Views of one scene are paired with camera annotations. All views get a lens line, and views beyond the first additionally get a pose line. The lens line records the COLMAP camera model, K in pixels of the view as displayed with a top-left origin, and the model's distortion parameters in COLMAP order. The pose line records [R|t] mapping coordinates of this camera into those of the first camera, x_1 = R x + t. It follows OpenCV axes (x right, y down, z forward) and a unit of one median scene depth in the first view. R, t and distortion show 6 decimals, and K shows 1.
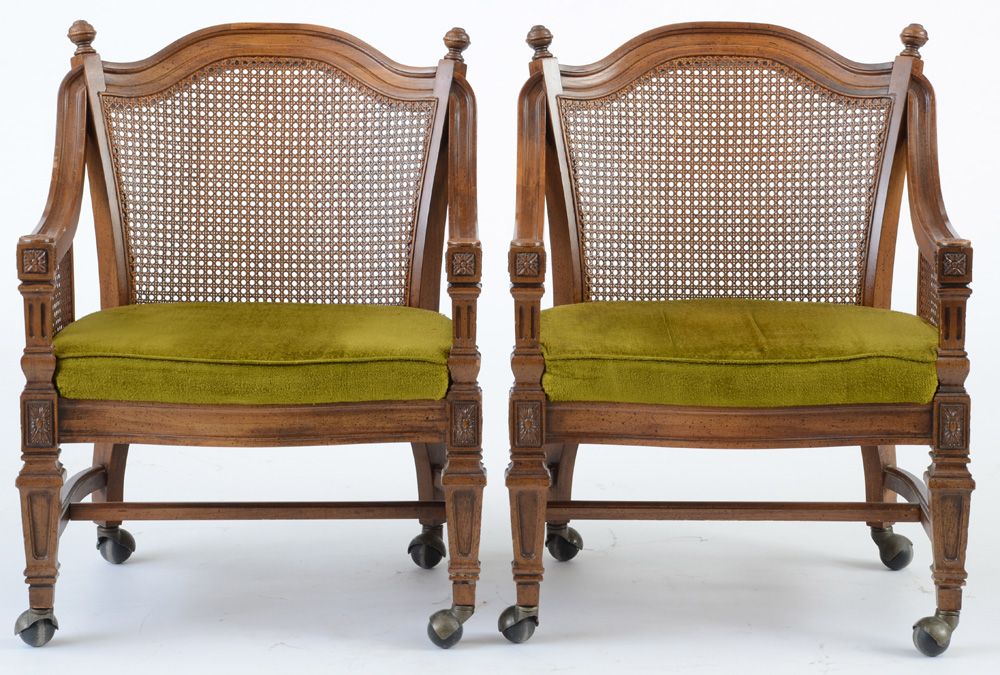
lens RADIAL K [[3207.1, 0, 499.3], [0, 3207.1, 373.8], [0, 0, 1]] dist [0.612184, -0.115270]
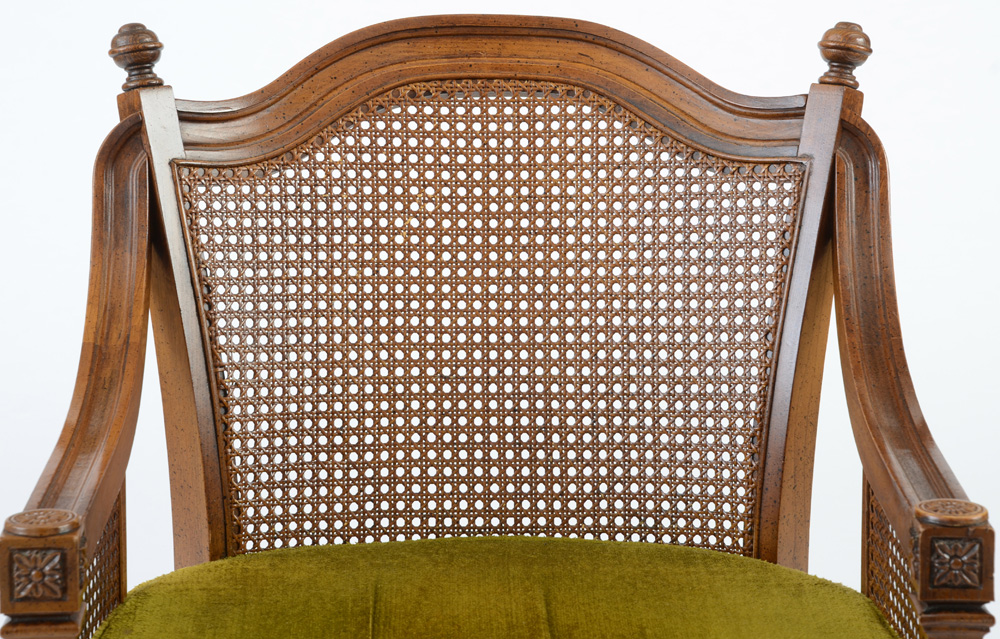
lens RADIAL K [[2965.8, 0, 517.0], [0, 2965.8, 358.9], [0, 0, 1]] dist [0.600890, -0.113156]
pose [[0.999169, -0.012235, 0.038882, 0.053958], [0.010680, 0.999144, 0.039960, -0.072423], [-0.039338, -0.039511, 0.998445, 0.508907]]
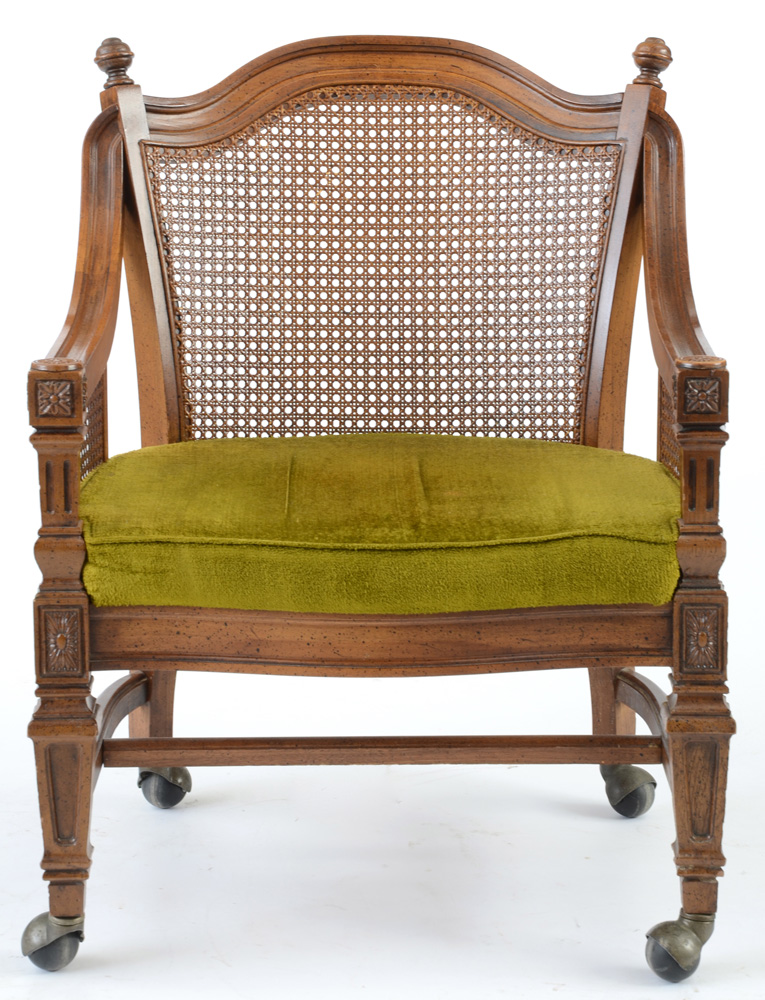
lens RADIAL K [[3098.5, 0, 382.5], [0, 3098.5, 500.0], [0, 0, 1]] dist [0.385958, 0.232488]
pose [[0.999848, -0.007849, 0.015545, 0.058188], [0.007461, 0.999664, 0.024817, -0.025638], [-0.015735, -0.024697, 0.999571, 0.328582]]
